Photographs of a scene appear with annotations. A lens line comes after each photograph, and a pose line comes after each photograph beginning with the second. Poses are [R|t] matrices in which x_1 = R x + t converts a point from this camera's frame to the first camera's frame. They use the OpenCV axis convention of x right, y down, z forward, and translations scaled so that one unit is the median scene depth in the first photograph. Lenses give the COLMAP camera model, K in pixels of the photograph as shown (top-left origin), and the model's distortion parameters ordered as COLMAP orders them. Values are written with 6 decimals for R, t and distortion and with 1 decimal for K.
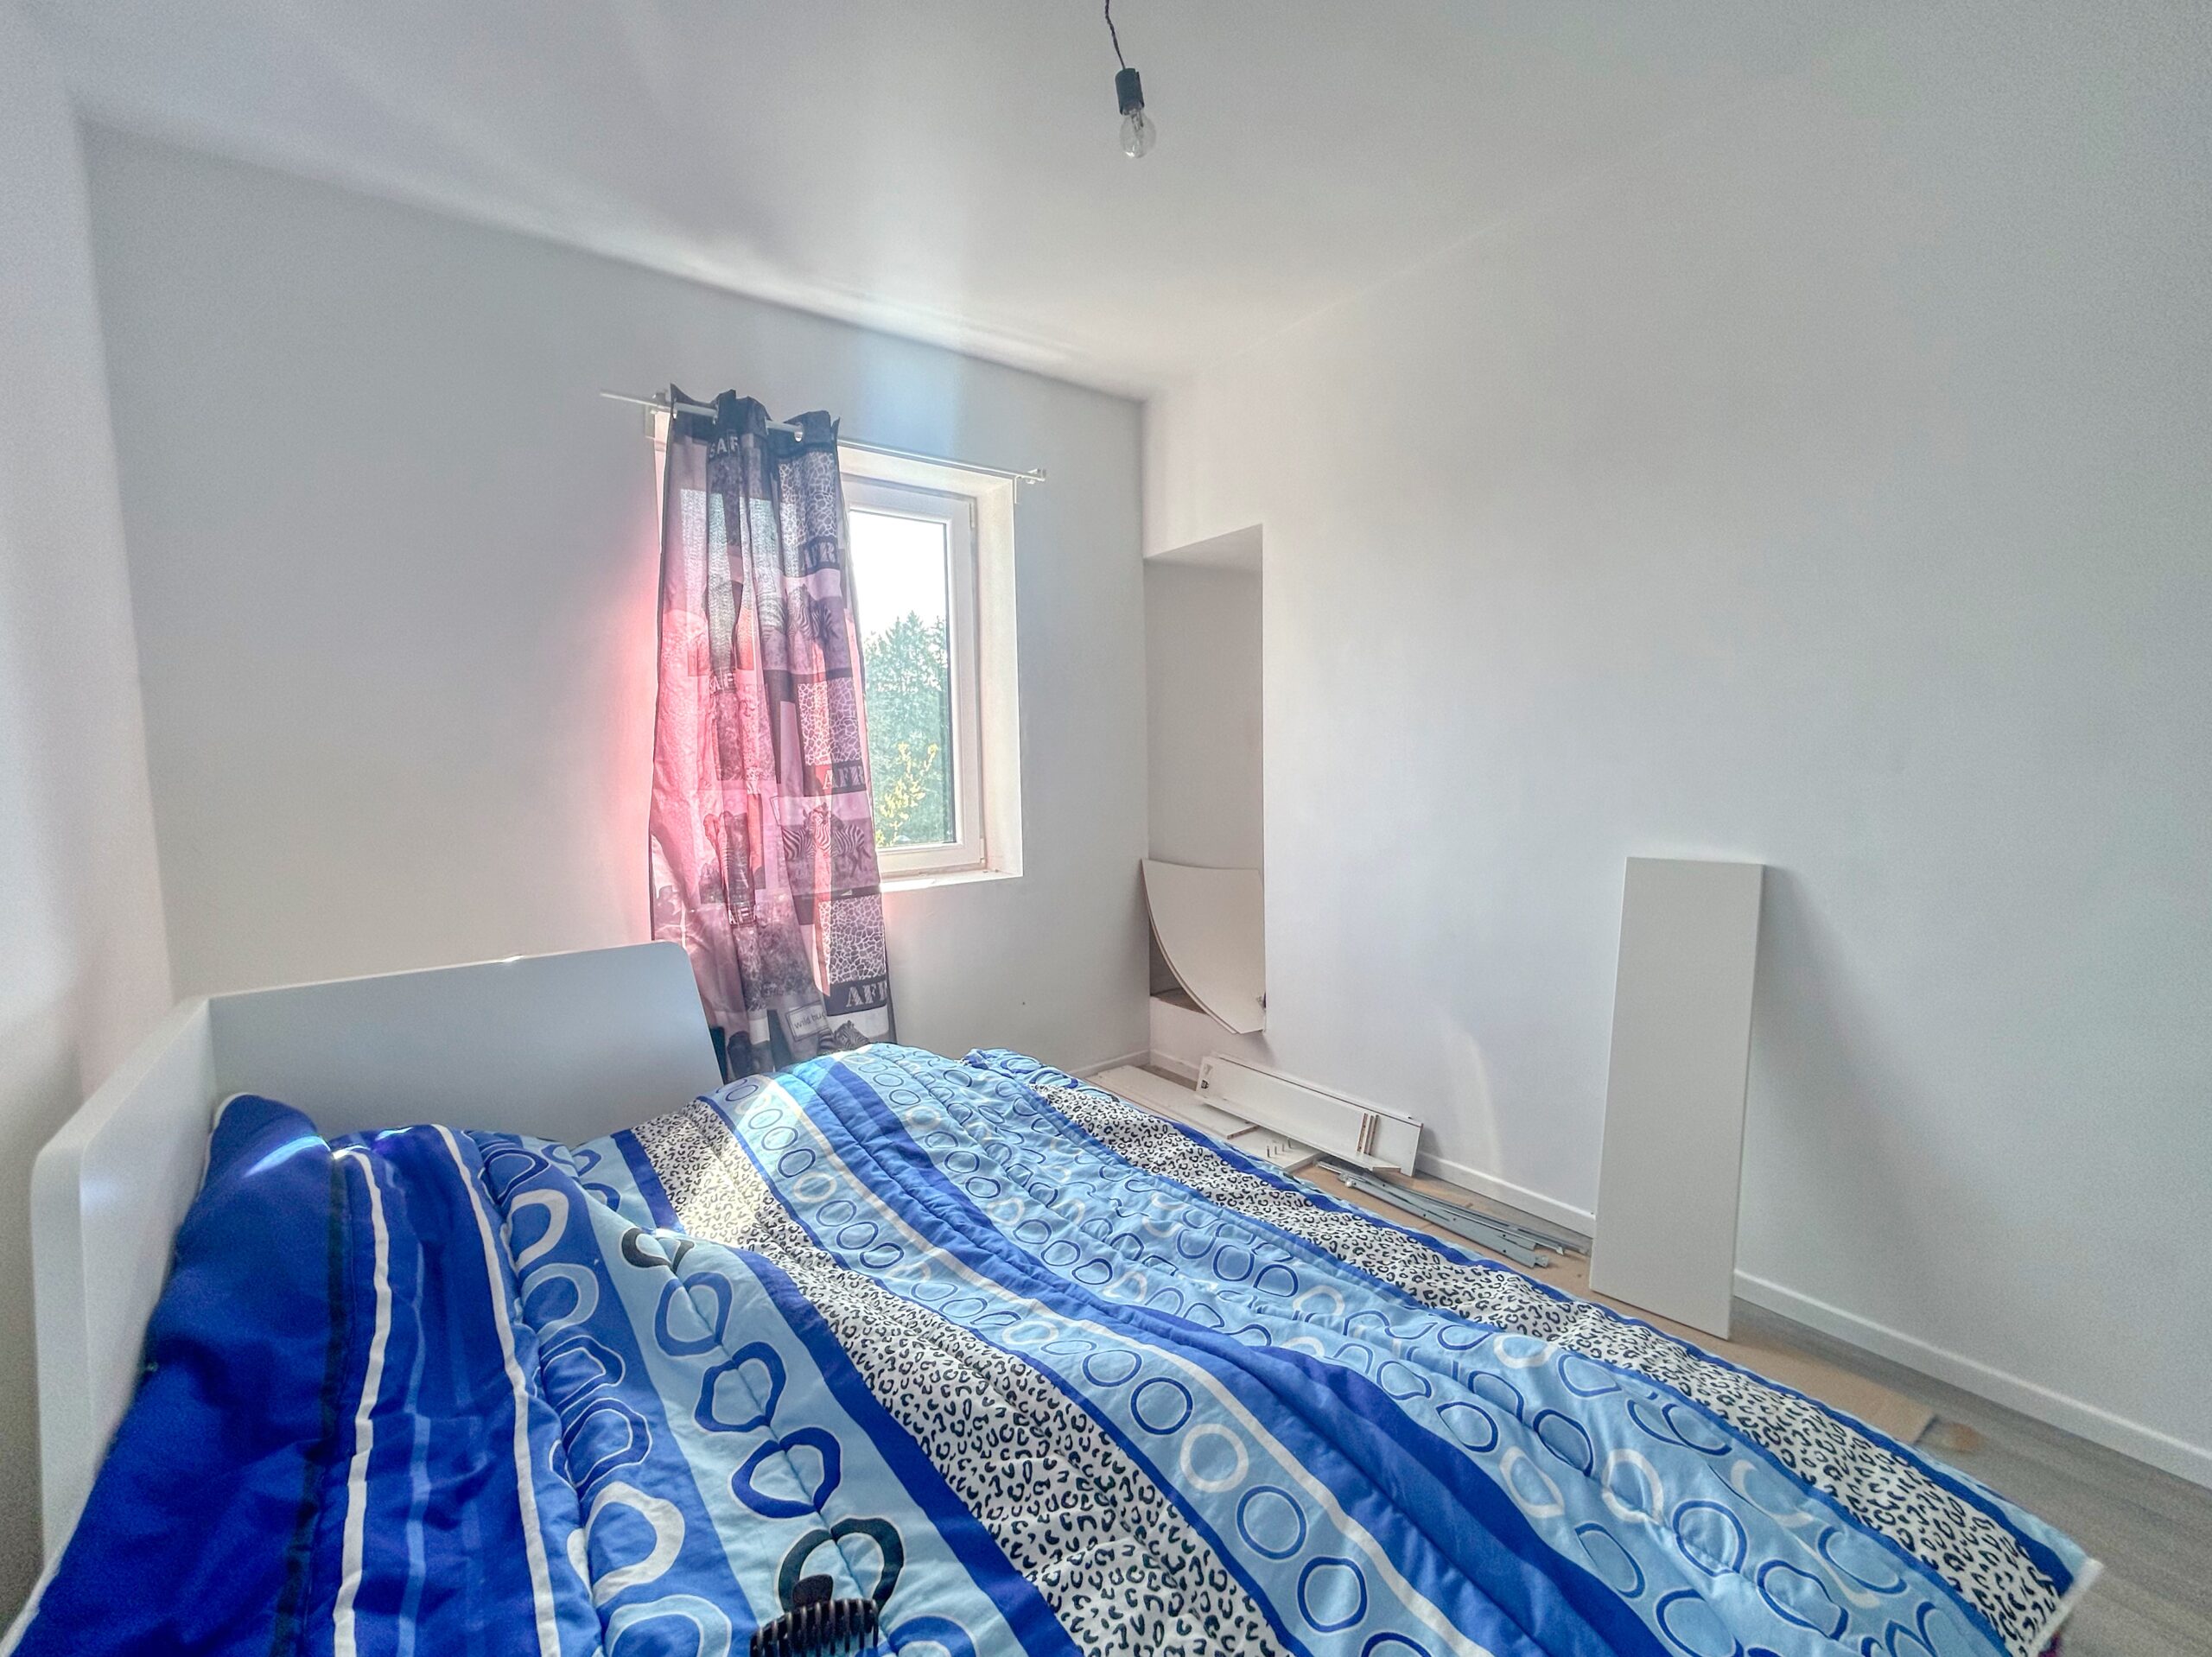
lens RADIAL K [[908.3, 0, 1107.6], [0, 908.3, 829.0], [0, 0, 1]] dist [-0.000549, 0.001224]
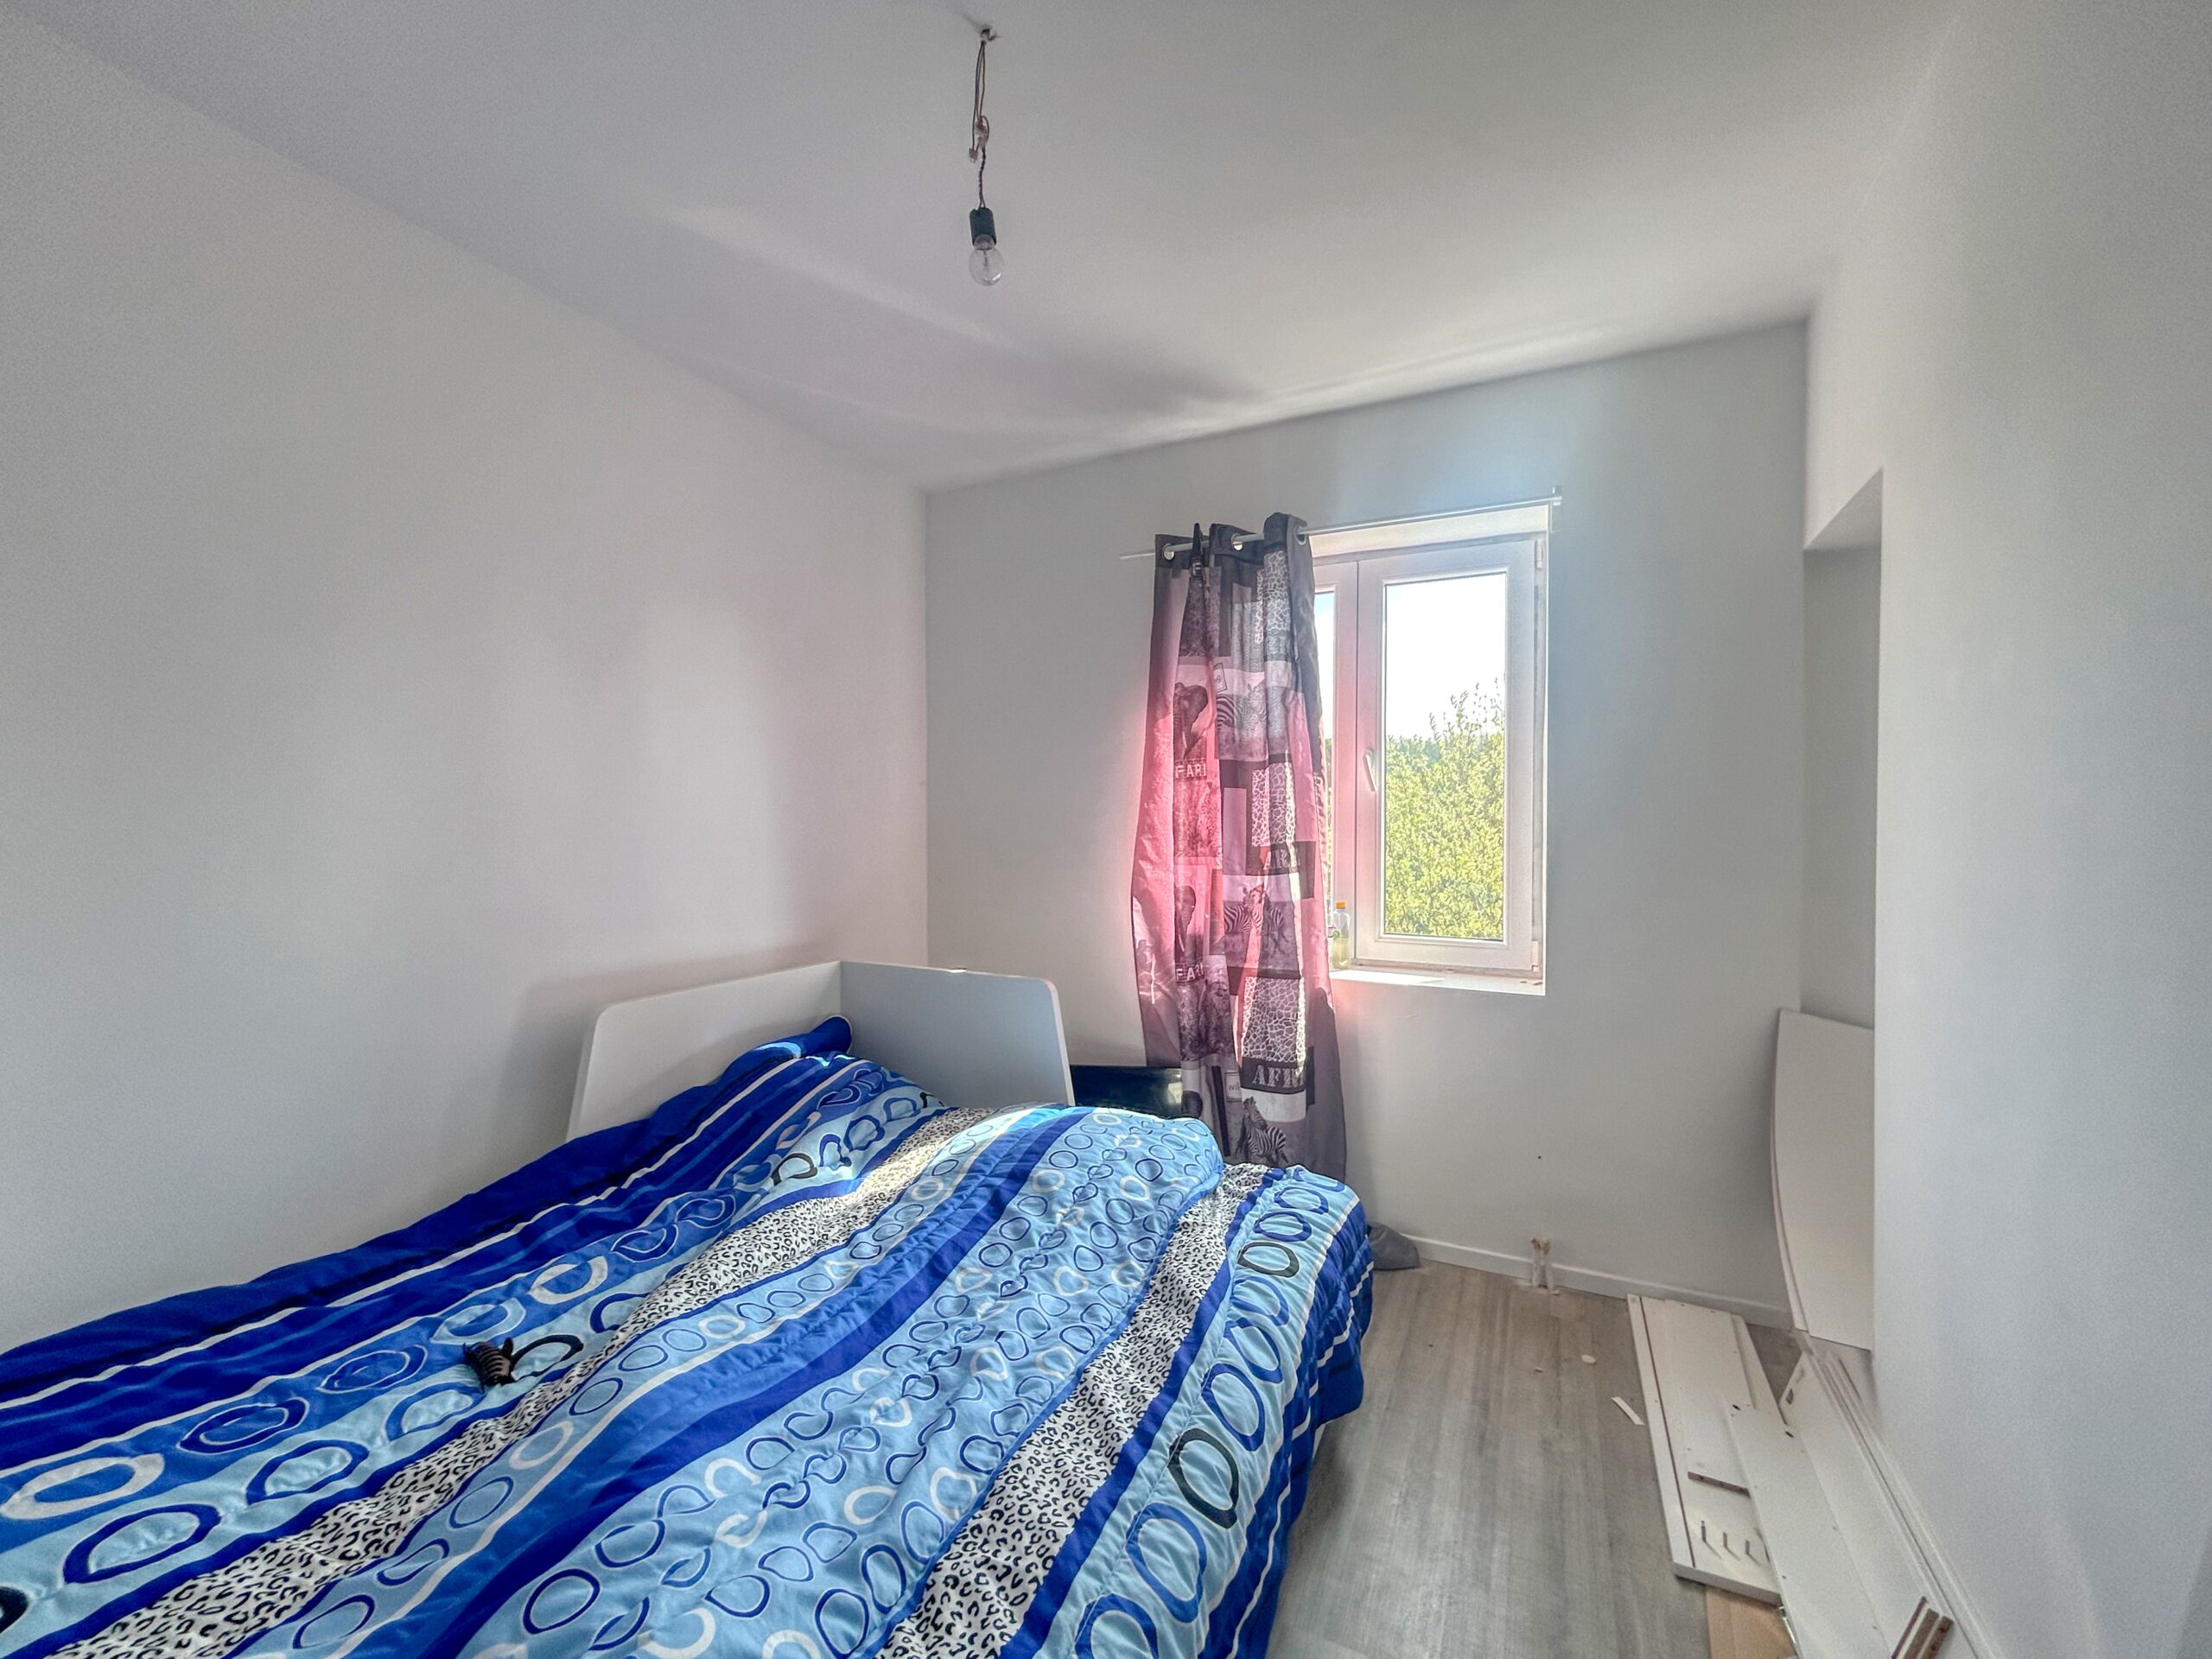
lens RADIAL K [[908.4, 0, 1106.1], [0, 908.4, 829.4], [0, 0, 1]] dist [-0.000549, 0.001224]
pose [[0.452551, 0.035437, -0.891034, 0.544338], [-0.079765, 0.996813, -0.000868, -0.075812], [0.888164, 0.071466, 0.453936, 0.367666]]
